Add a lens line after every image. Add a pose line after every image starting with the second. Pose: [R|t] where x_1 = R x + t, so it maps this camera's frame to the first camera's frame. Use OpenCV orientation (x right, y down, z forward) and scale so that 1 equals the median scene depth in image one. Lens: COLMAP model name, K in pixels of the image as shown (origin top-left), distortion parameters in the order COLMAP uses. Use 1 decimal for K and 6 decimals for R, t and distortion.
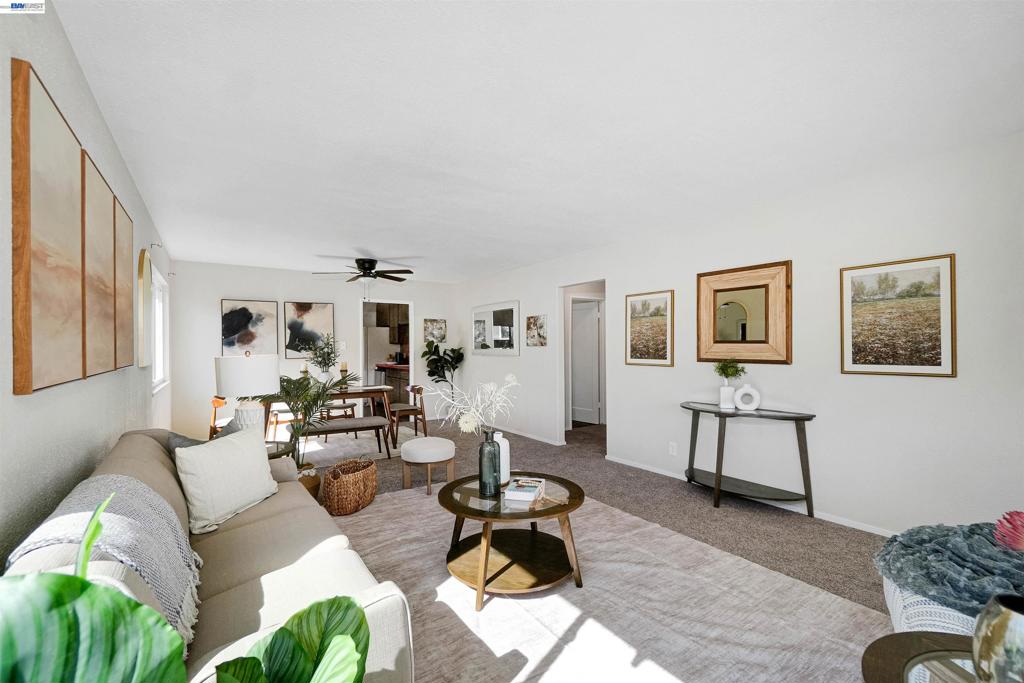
lens RADIAL K [[447.0, 0, 516.0], [0, 447.0, 345.3], [0, 0, 1]] dist [-0.000150, -0.000594]
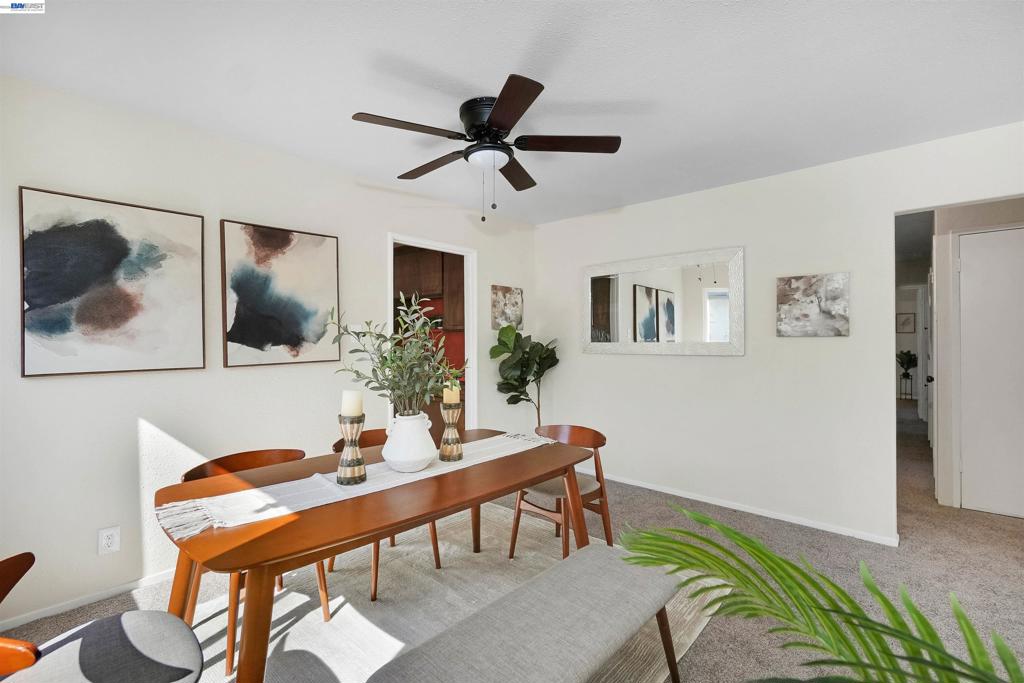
lens RADIAL K [[447.0, 0, 515.2], [0, 447.0, 339.5], [0, 0, 1]] dist [-0.000150, -0.000594]
pose [[0.973909, 0.002465, 0.226928, -0.372836], [-0.003641, 0.999982, 0.004766, 0.003667], [-0.226912, -0.005468, 0.973900, 0.587632]]
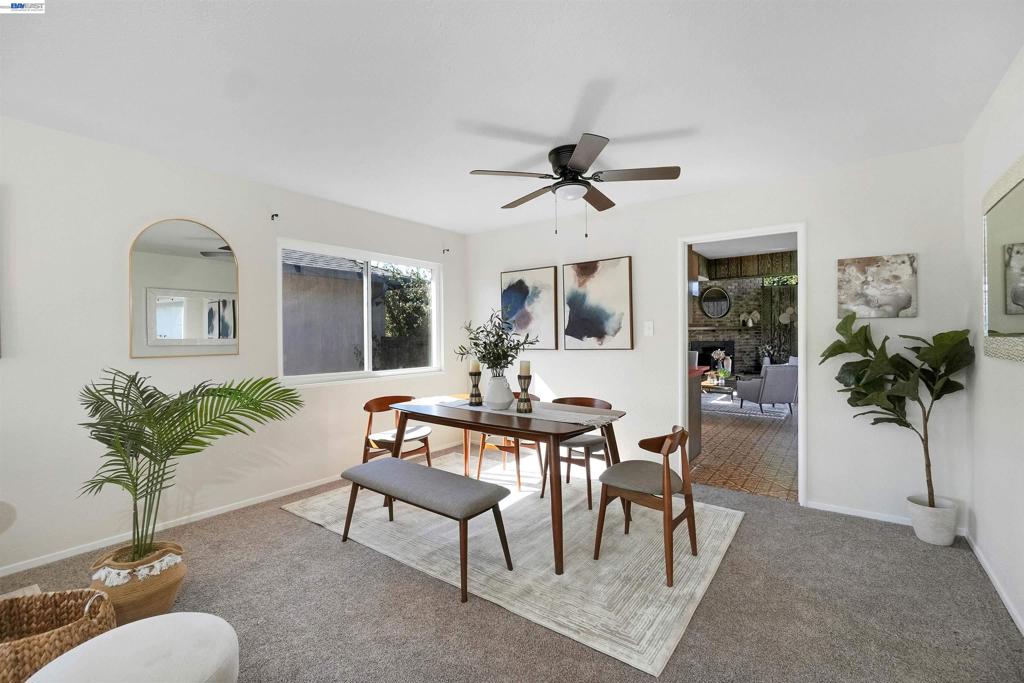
lens RADIAL K [[447.0, 0, 518.5], [0, 447.0, 337.6], [0, 0, 1]] dist [-0.000150, -0.000594]
pose [[0.334067, 0.006444, -0.942527, 0.096875], [0.008488, 0.999916, 0.009844, 0.004934], [0.942511, -0.011289, 0.333984, 0.737647]]
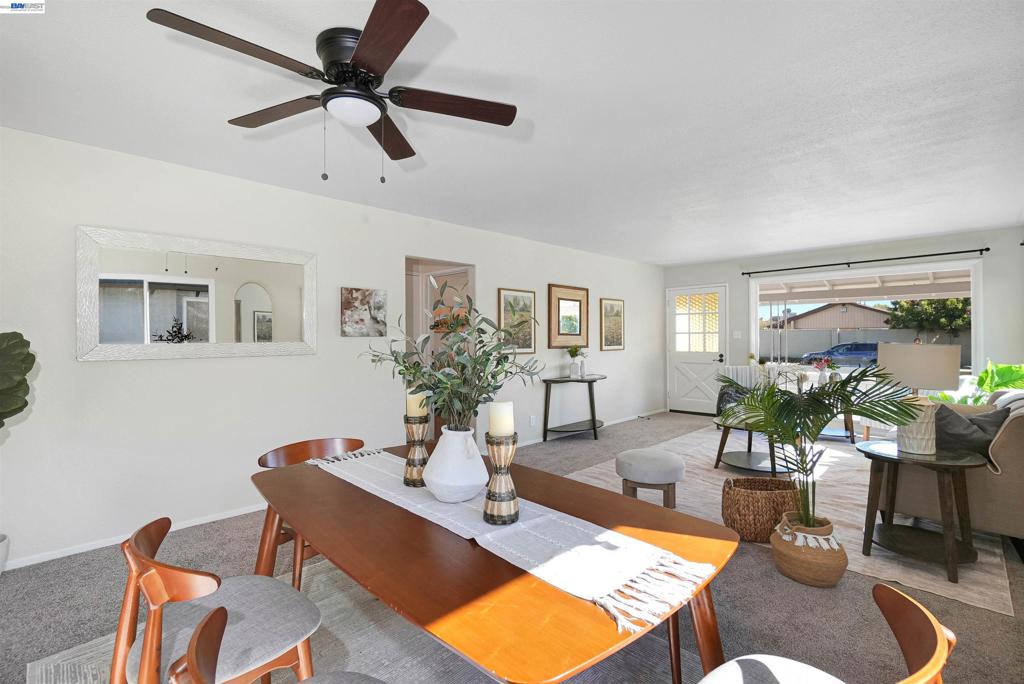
lens RADIAL K [[447.0, 0, 517.6], [0, 447.0, 337.6], [0, 0, 1]] dist [-0.000150, -0.000594]
pose [[-0.171114, 0.004220, 0.985242, -0.600347], [0.000653, 0.999991, -0.004170, 0.005793], [-0.985251, -0.000070, -0.171115, 0.878346]]
